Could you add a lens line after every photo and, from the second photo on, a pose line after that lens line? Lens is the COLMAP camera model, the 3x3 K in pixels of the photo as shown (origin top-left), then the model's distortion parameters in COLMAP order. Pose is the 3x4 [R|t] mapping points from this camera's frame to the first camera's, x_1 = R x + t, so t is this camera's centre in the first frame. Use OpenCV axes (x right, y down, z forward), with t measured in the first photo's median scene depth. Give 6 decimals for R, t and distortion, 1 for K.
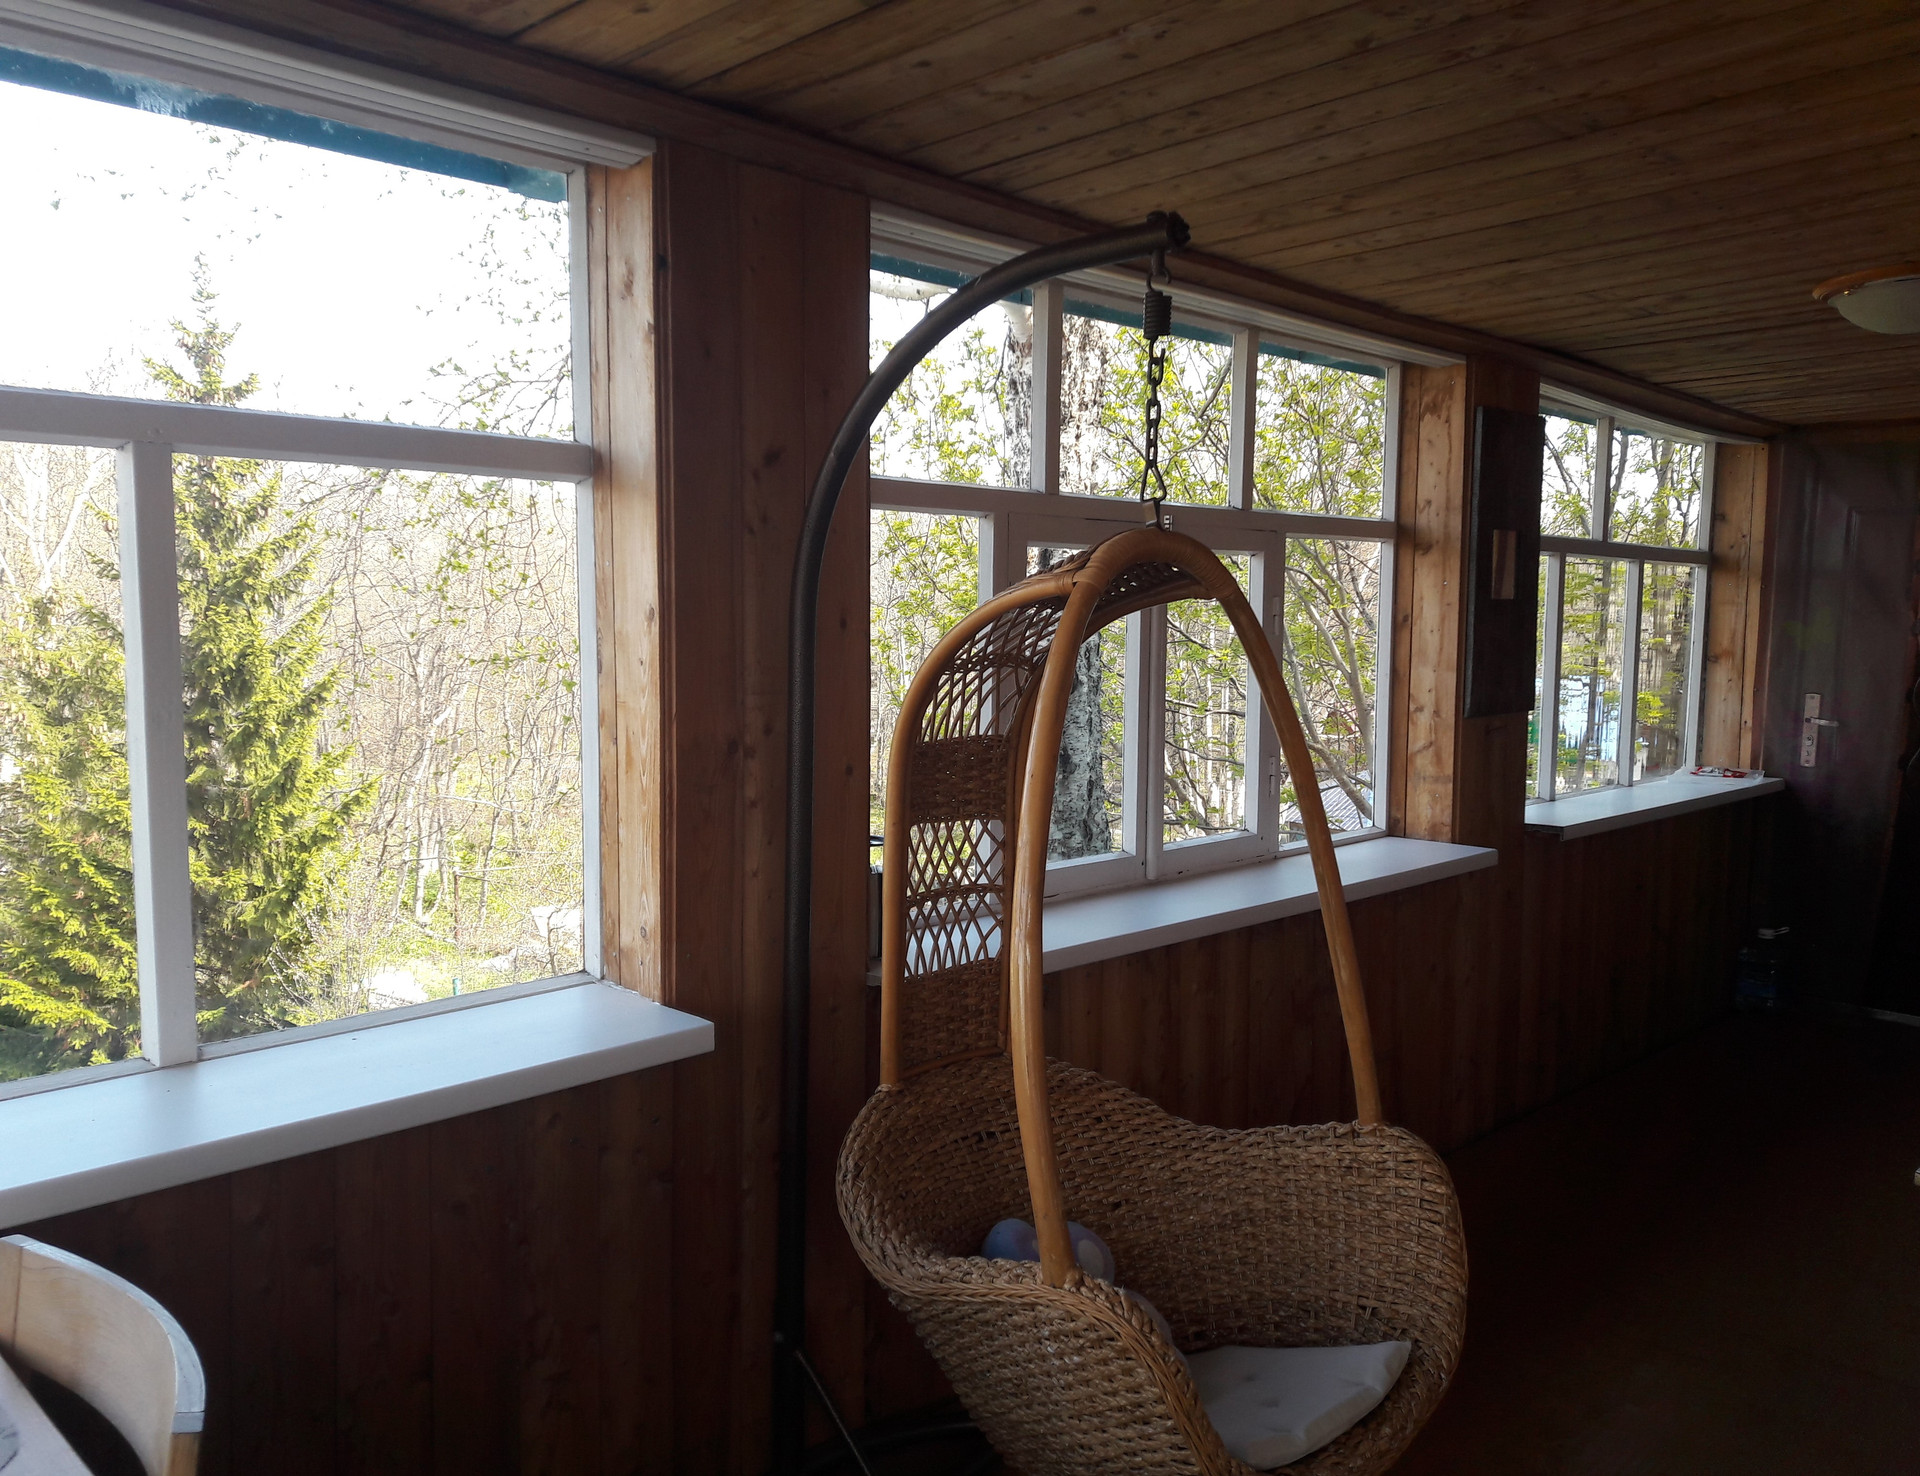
lens RADIAL K [[1474.7, 0, 888.4], [0, 1474.7, 741.8], [0, 0, 1]] dist [0.199526, -0.400423]
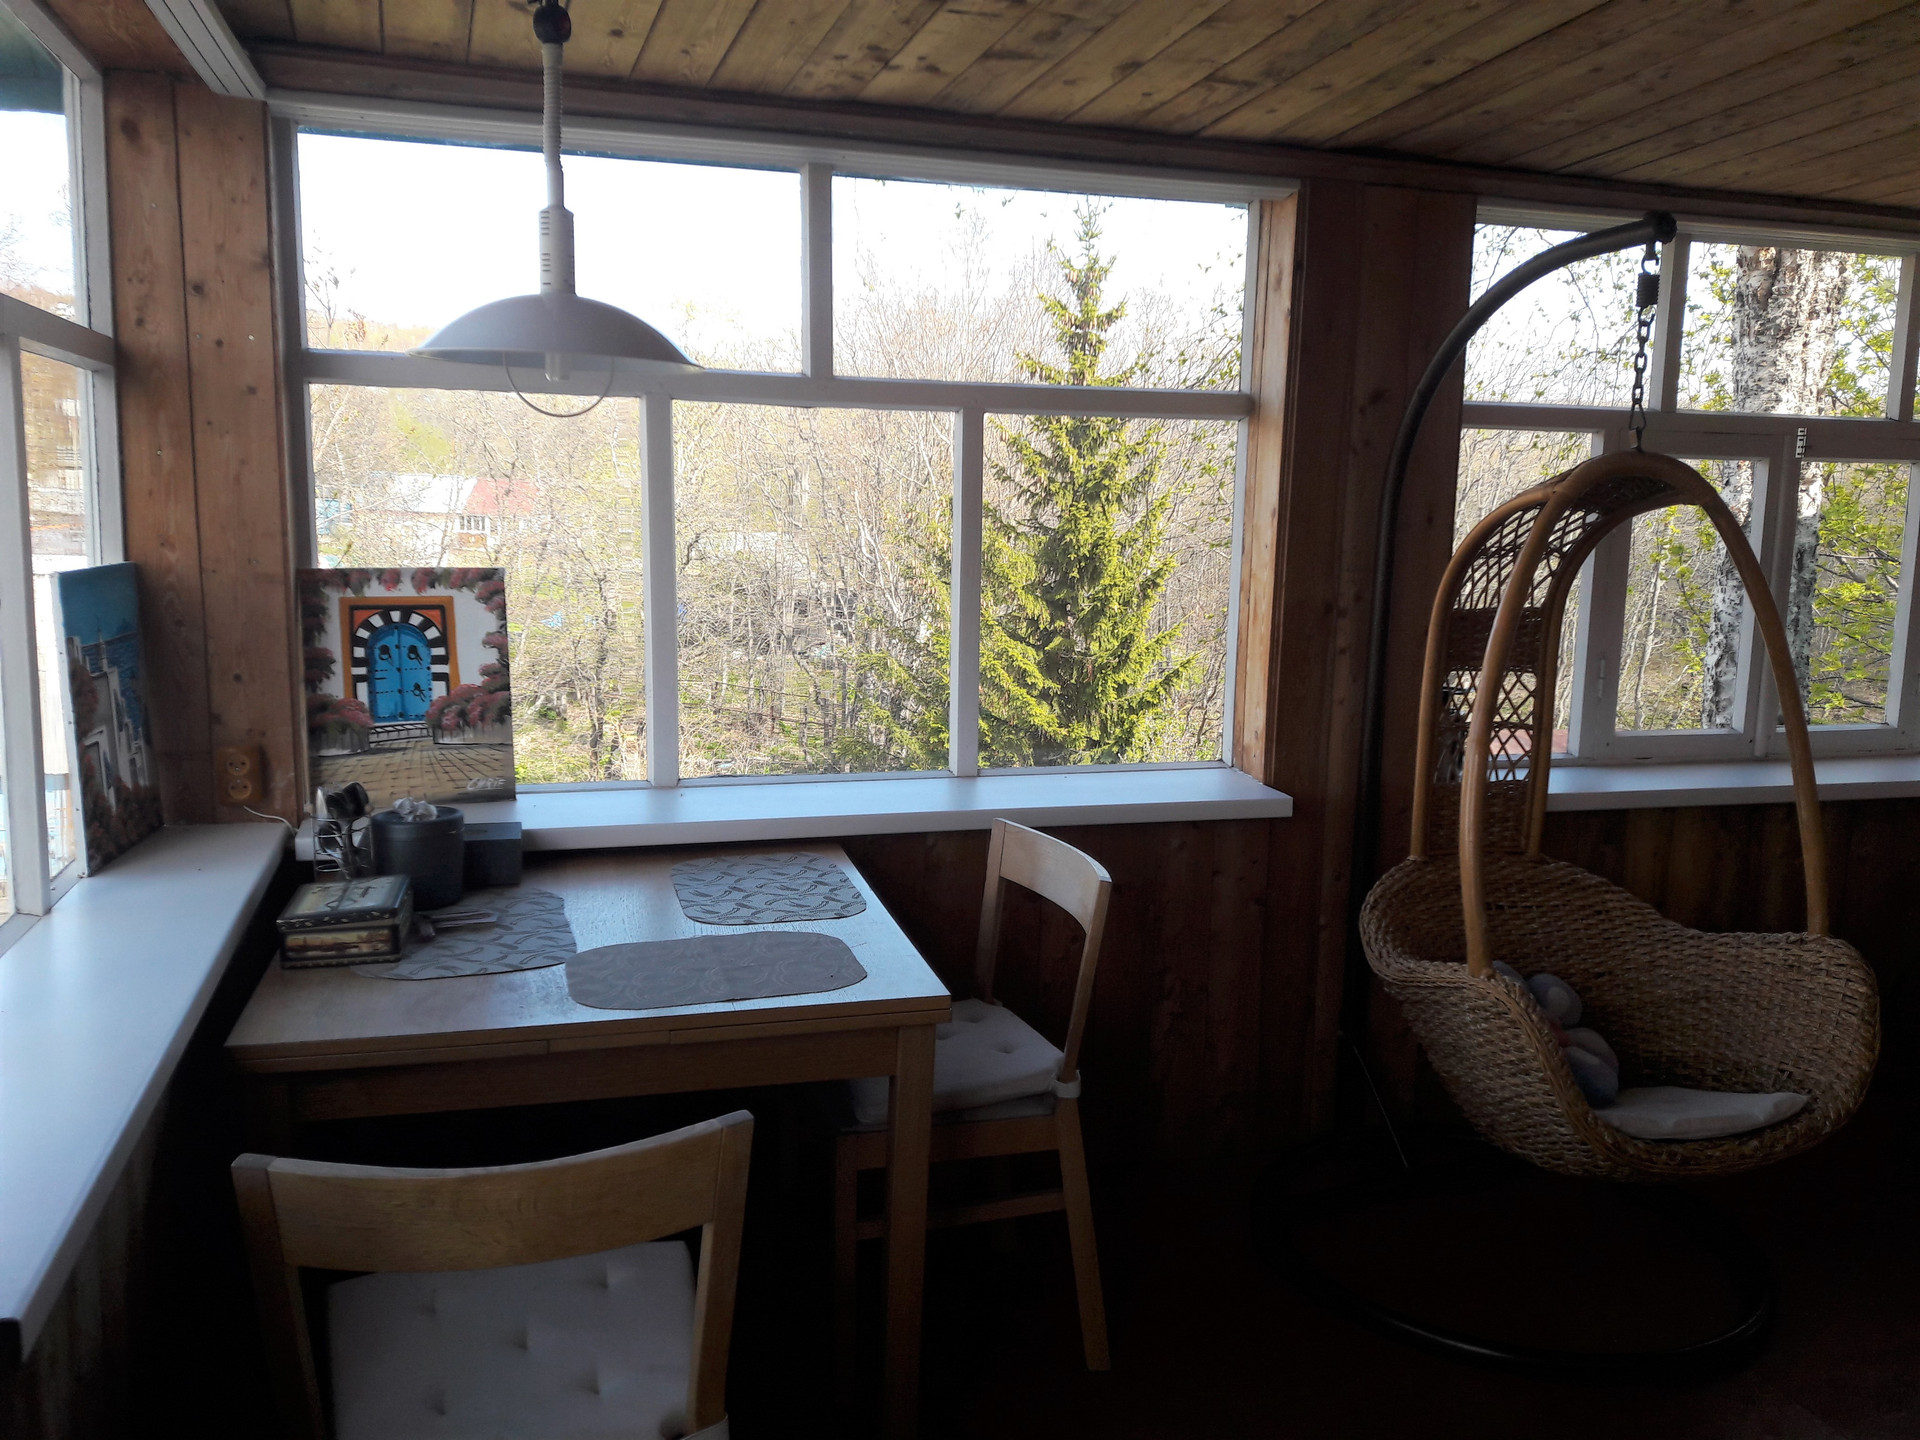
lens RADIAL K [[1534.1, 0, 960.0], [0, 1534.1, 720.0], [0, 0, 1]] dist [0.002758, -0.011200]
pose [[0.870785, 0.077097, -0.485581, 0.299331], [-0.052921, 0.996589, 0.063329, 0.034644], [0.488807, -0.029448, 0.871895, -0.425989]]
